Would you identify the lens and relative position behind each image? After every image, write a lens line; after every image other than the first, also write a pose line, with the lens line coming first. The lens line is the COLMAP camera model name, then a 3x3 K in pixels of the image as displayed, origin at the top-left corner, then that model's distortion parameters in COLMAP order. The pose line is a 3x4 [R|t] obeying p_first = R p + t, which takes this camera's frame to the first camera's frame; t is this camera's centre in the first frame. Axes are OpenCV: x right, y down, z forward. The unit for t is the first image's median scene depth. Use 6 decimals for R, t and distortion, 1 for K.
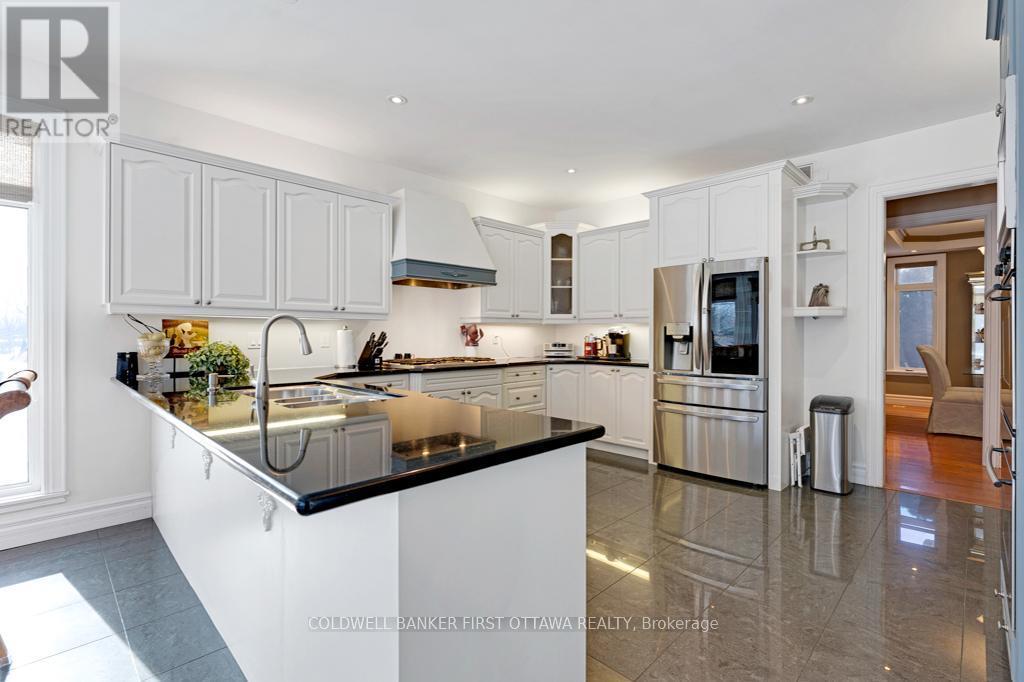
lens RADIAL K [[459.5, 0, 513.4], [0, 459.5, 337.3], [0, 0, 1]] dist [0.002704, -0.000199]
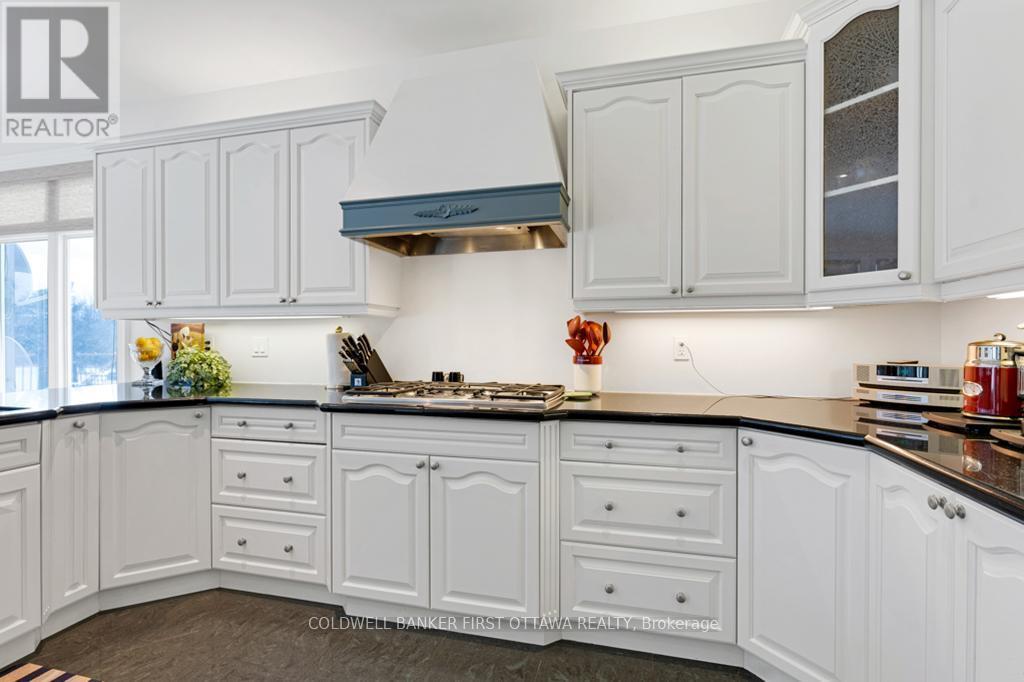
lens RADIAL K [[493.3, 0, 509.1], [0, 493.3, 340.9], [0, 0, 1]] dist [-0.011232, 0.000107]
pose [[0.498149, 0.000874, -0.867091, 0.330946], [-0.003784, 0.999992, -0.001165, -0.003202], [0.867083, 0.003862, 0.498148, 0.752693]]
